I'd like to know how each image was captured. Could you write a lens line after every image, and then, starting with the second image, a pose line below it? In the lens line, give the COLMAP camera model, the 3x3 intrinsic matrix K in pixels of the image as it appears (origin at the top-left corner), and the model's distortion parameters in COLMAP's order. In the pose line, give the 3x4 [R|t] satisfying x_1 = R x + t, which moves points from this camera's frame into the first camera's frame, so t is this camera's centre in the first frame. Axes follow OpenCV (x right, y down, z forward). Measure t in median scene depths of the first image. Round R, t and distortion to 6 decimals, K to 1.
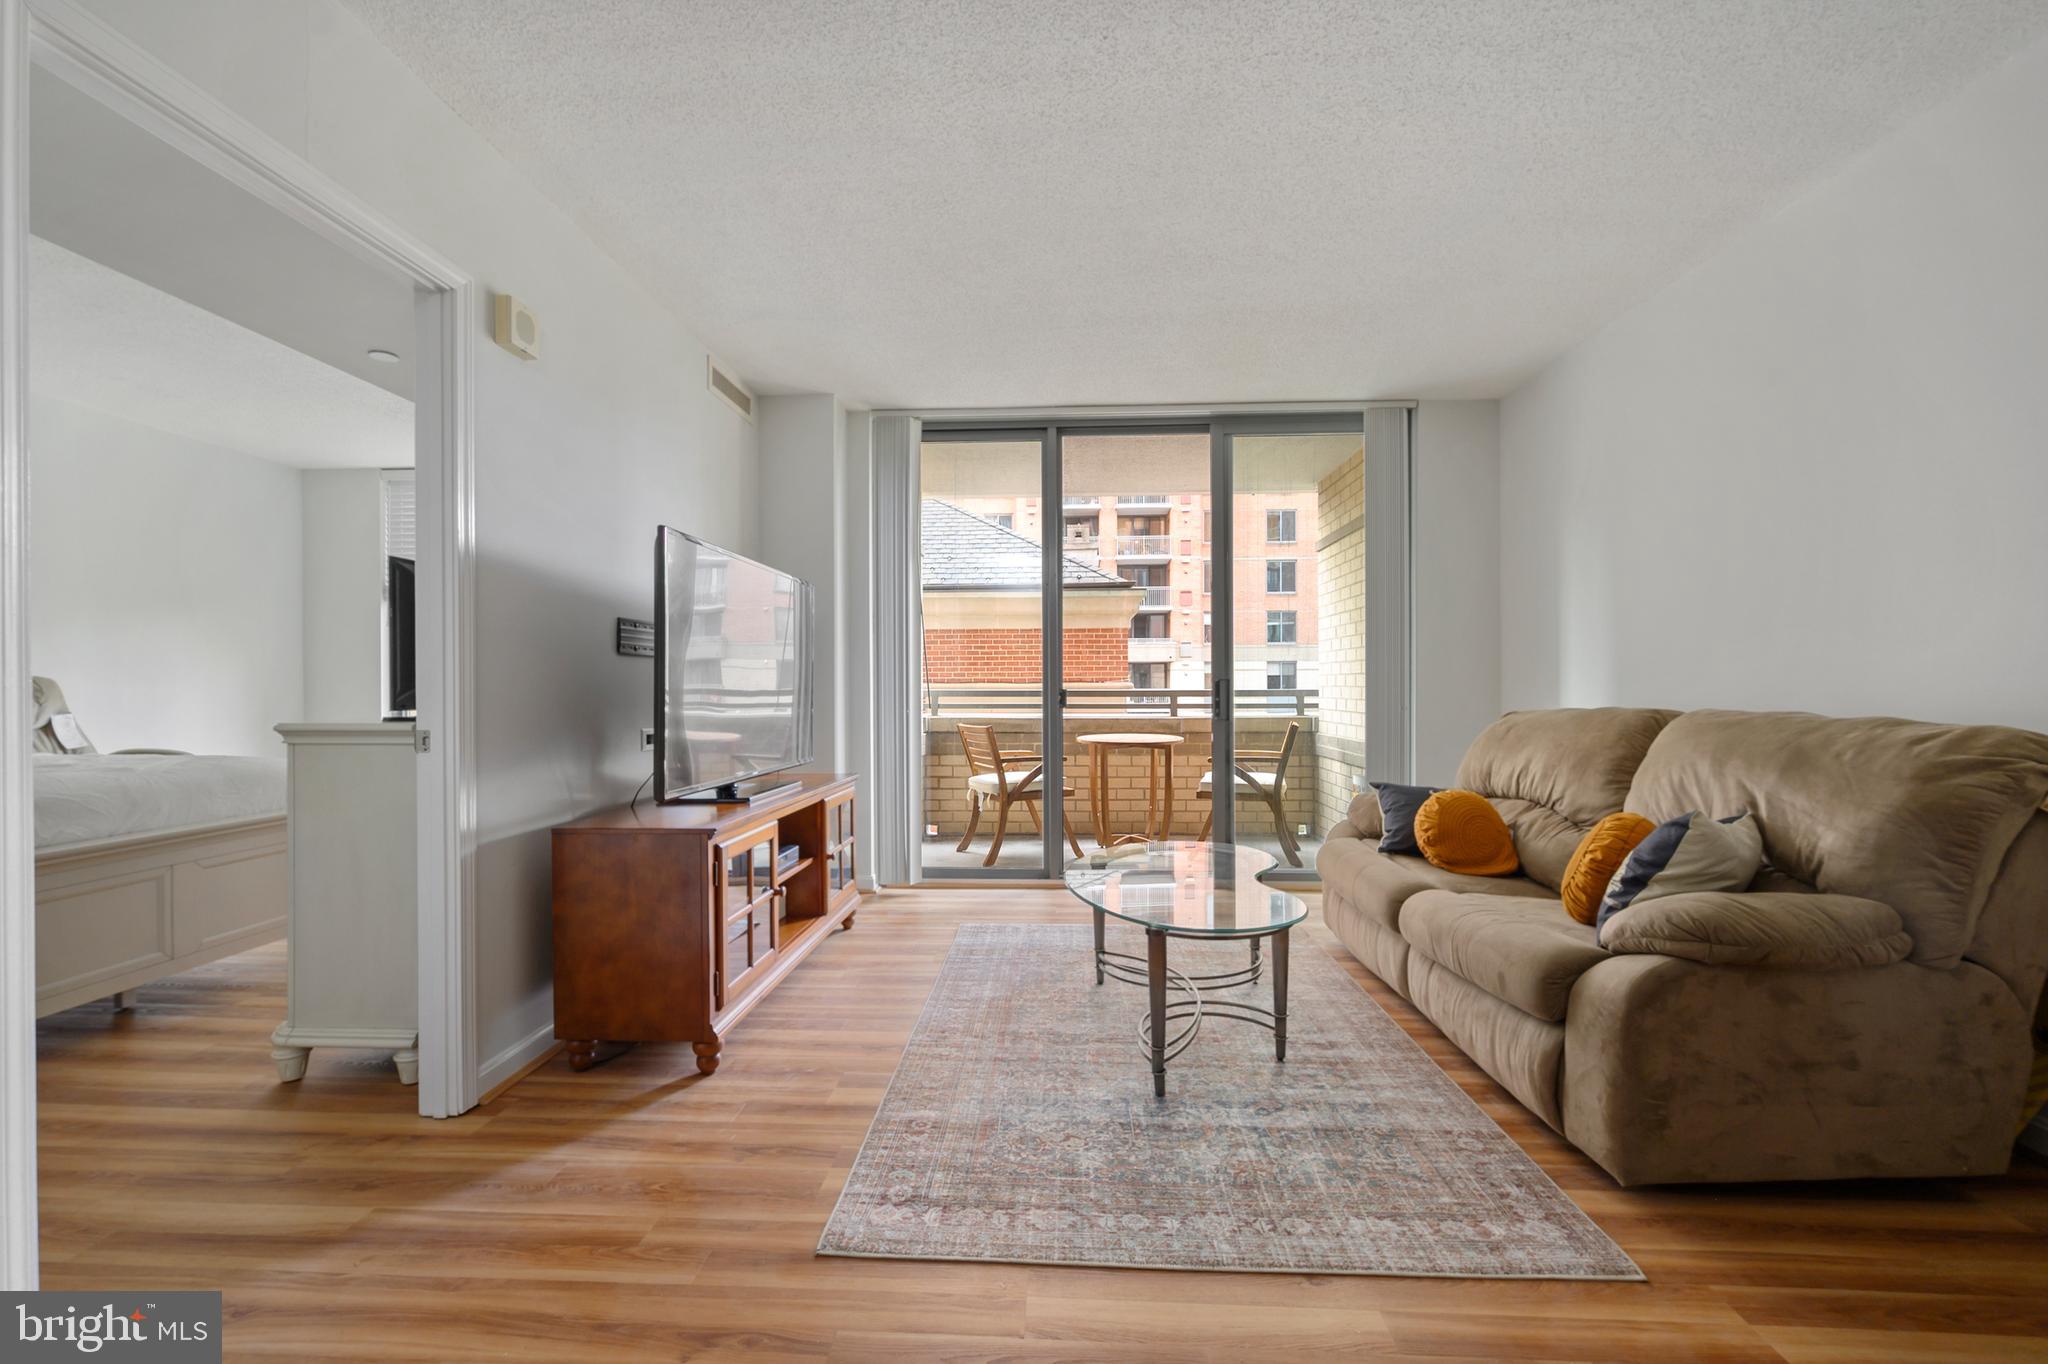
lens RADIAL K [[879.4, 0, 1022.2], [0, 879.4, 689.4], [0, 0, 1]] dist [-0.000894, -0.000334]
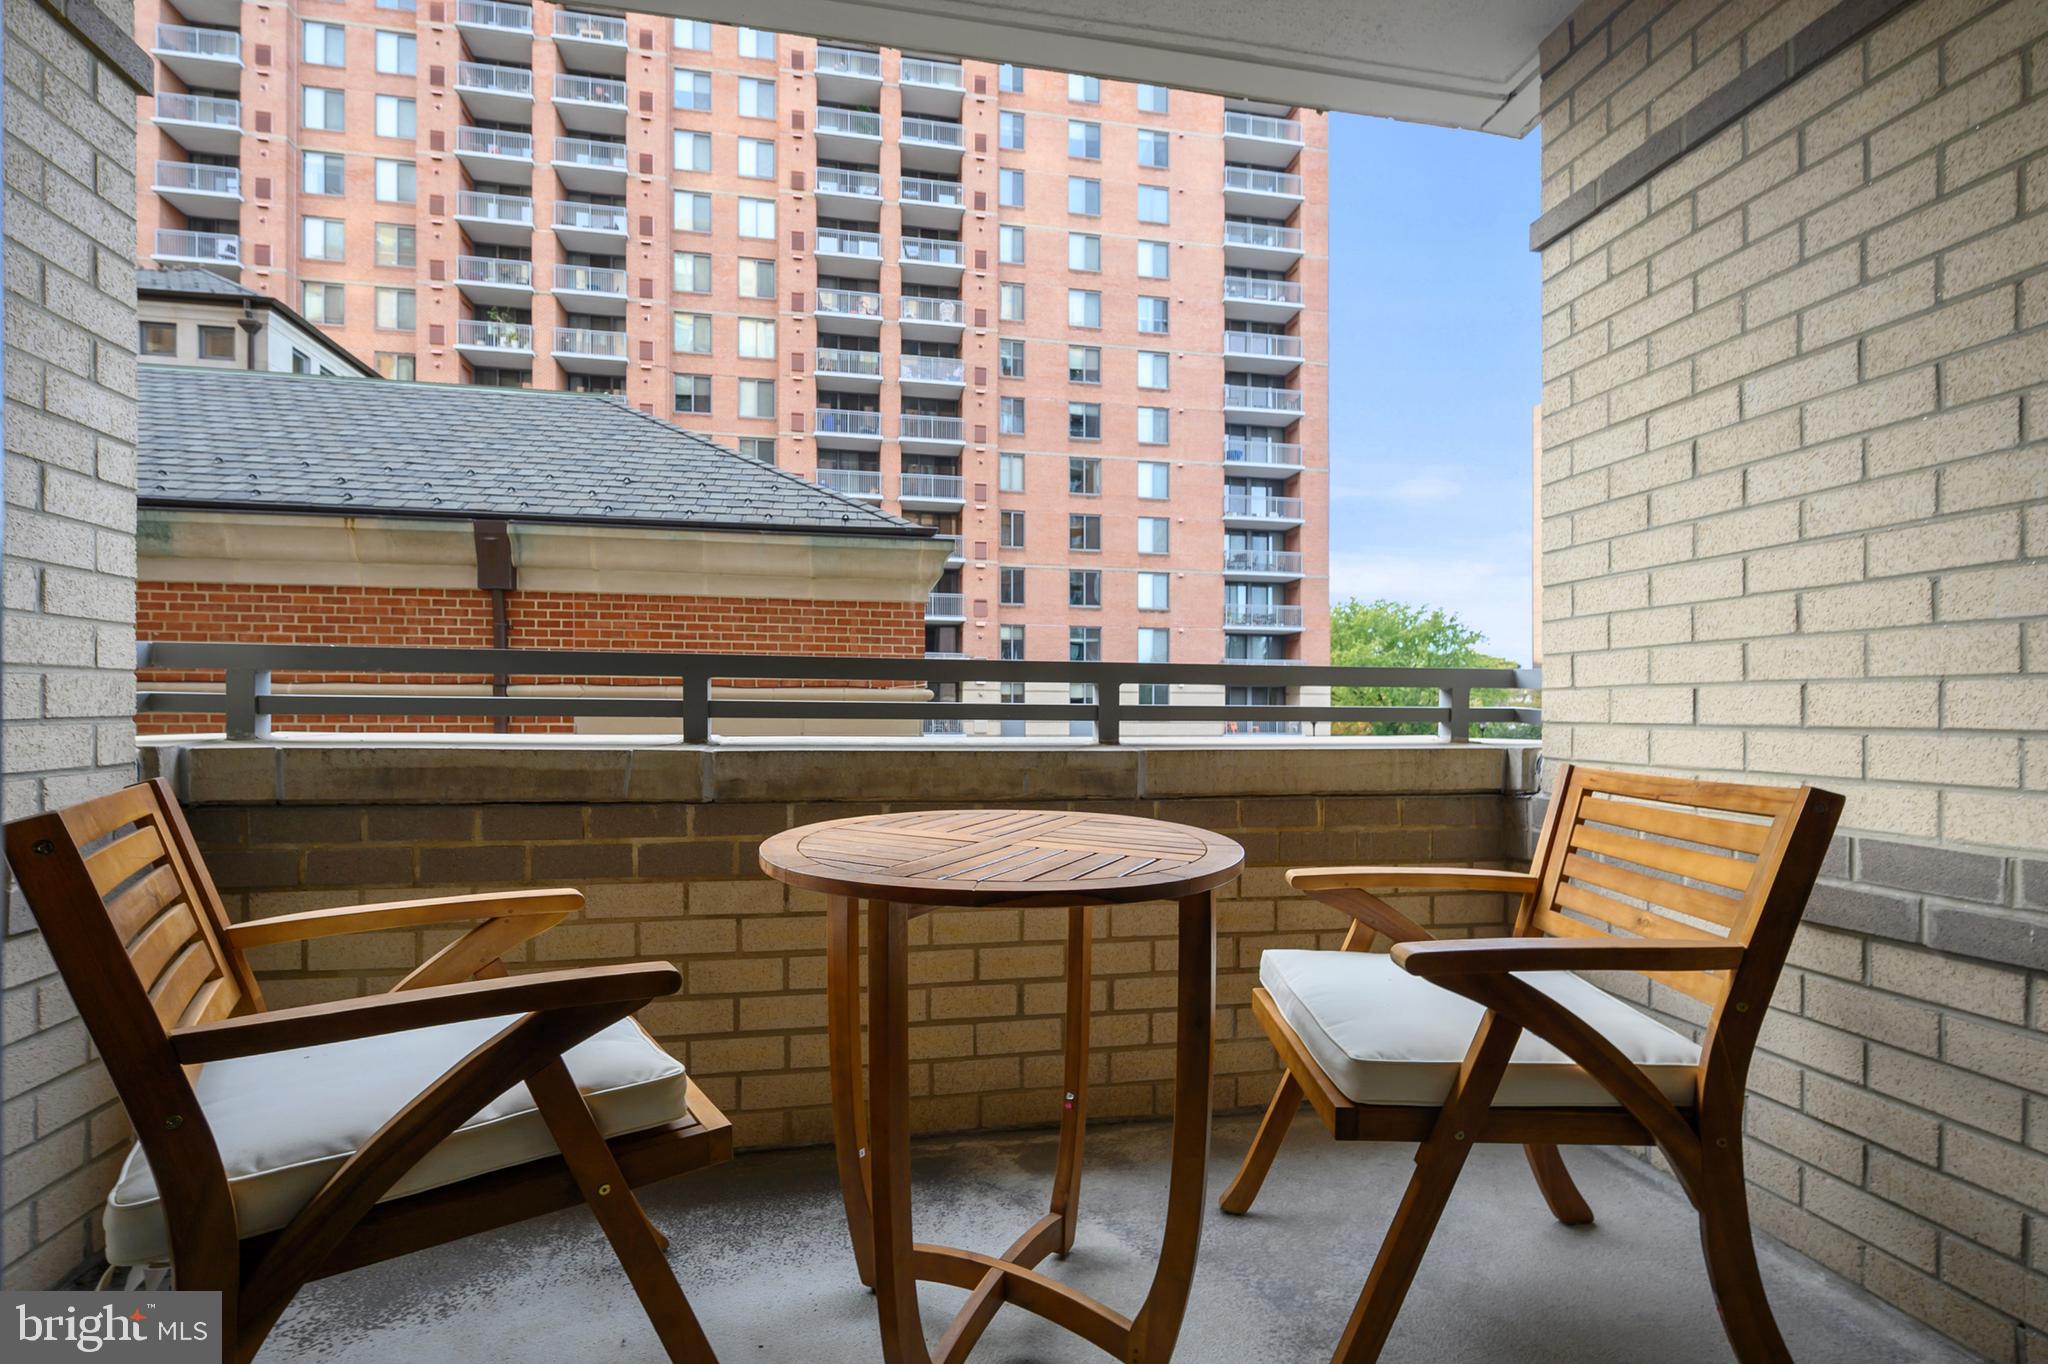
lens RADIAL K [[908.6, 0, 1030.5], [0, 908.6, 716.0], [0, 0, 1]] dist [-0.001497, -0.000469]
pose [[0.968519, 0.008852, 0.248784, 0.033077], [-0.009009, 0.999959, -0.000508, 0.010344], [-0.248778, -0.001749, 0.968559, 0.353286]]
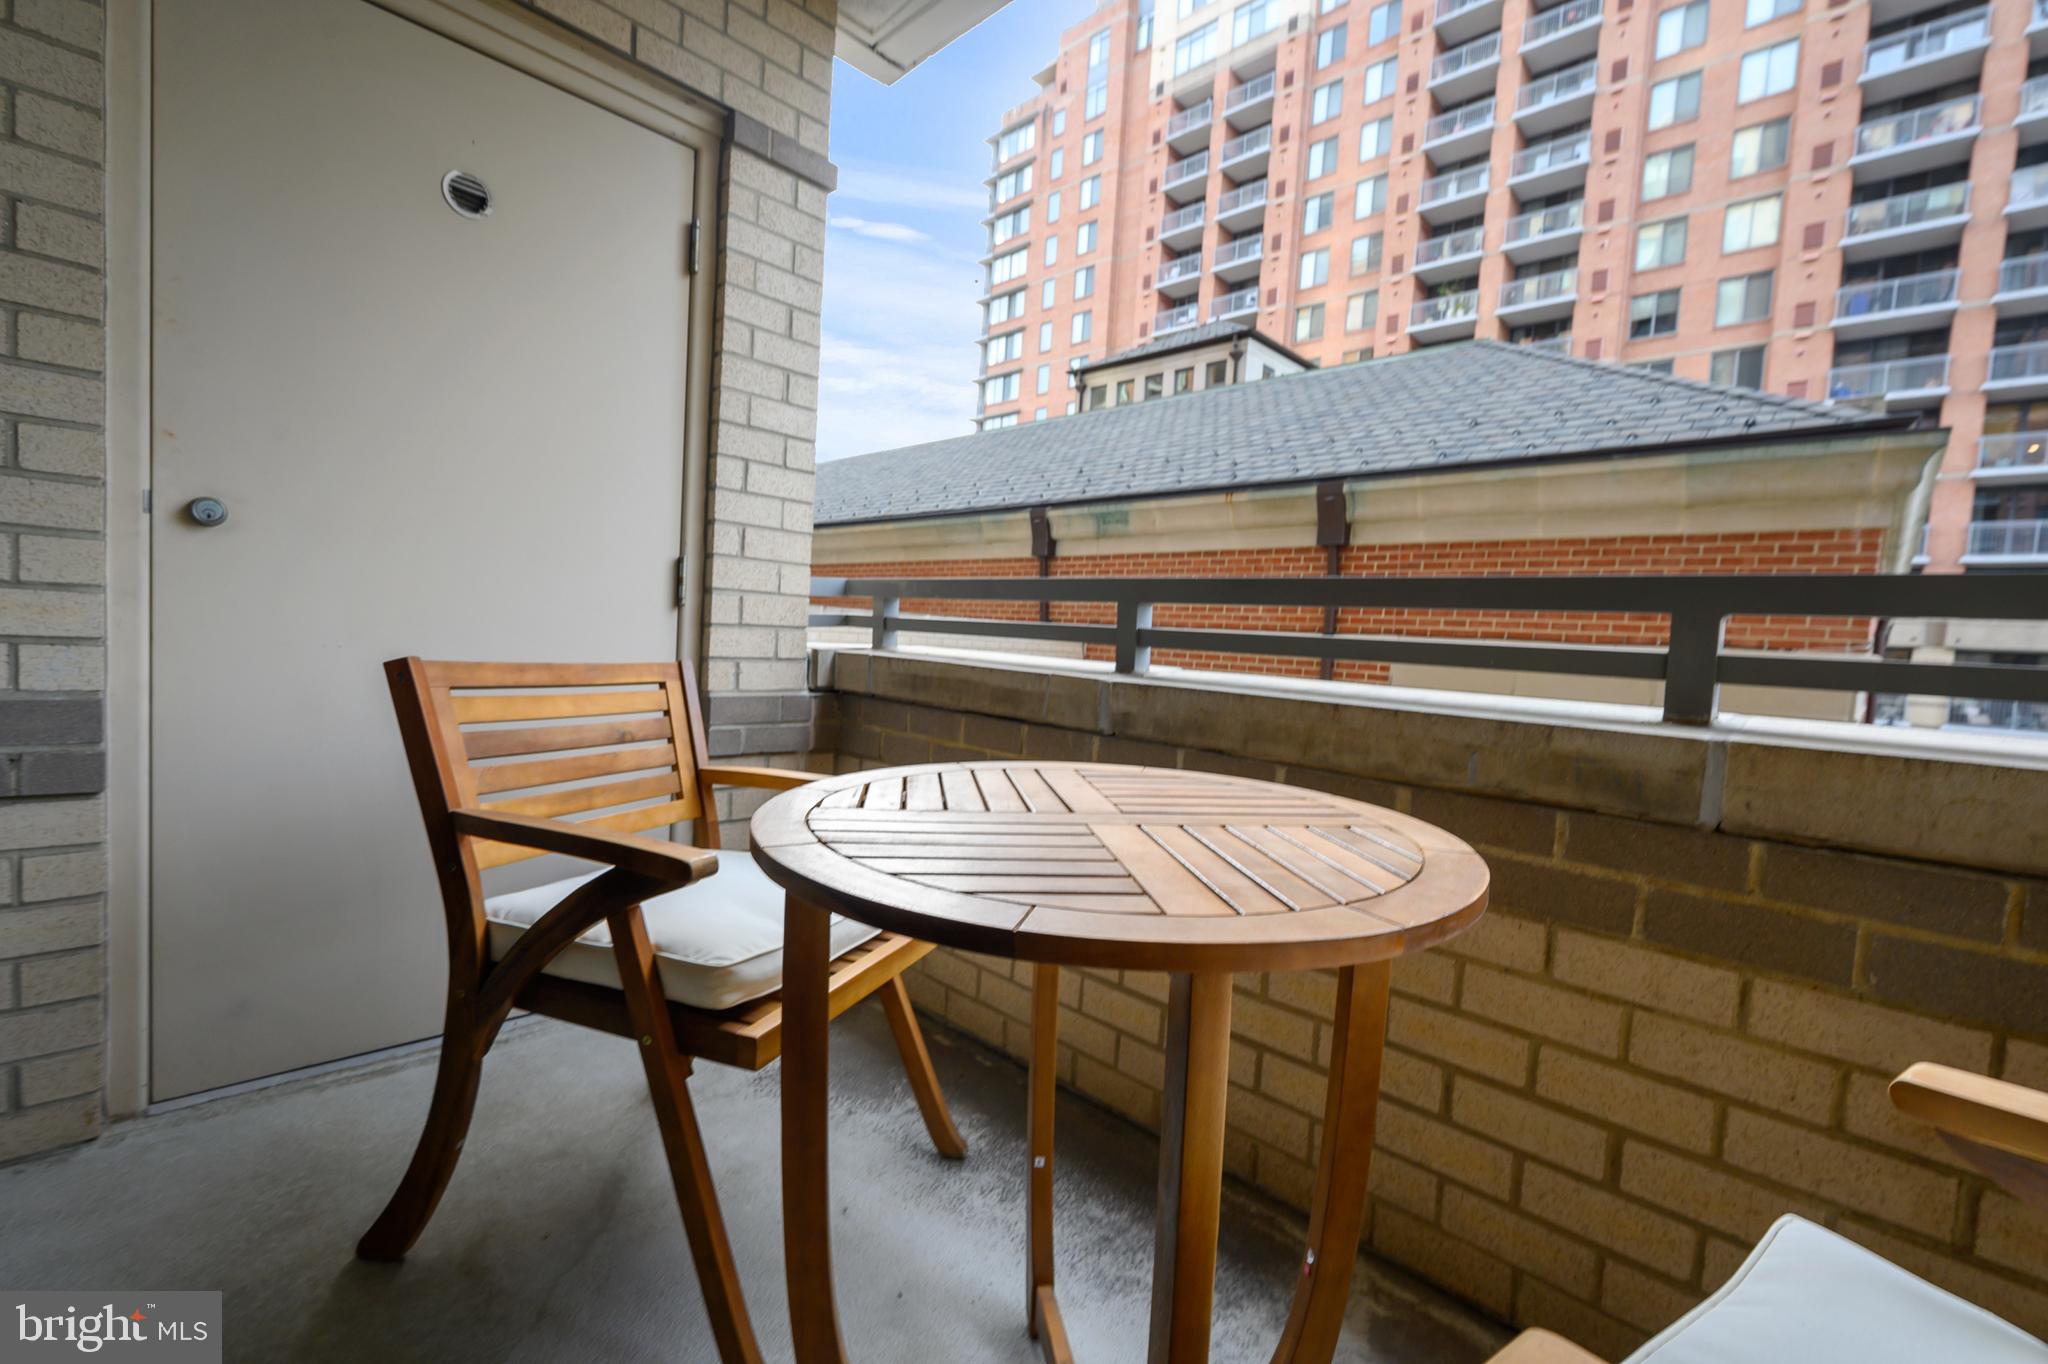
lens RADIAL K [[879.4, 0, 1020.8], [0, 879.4, 697.8], [0, 0, 1]] dist [-0.000894, -0.000334]
pose [[0.746262, 0.091756, -0.659298, 0.096156], [-0.064114, 0.995757, 0.066010, 0.011106], [0.662557, -0.006990, 0.748978, 0.399213]]
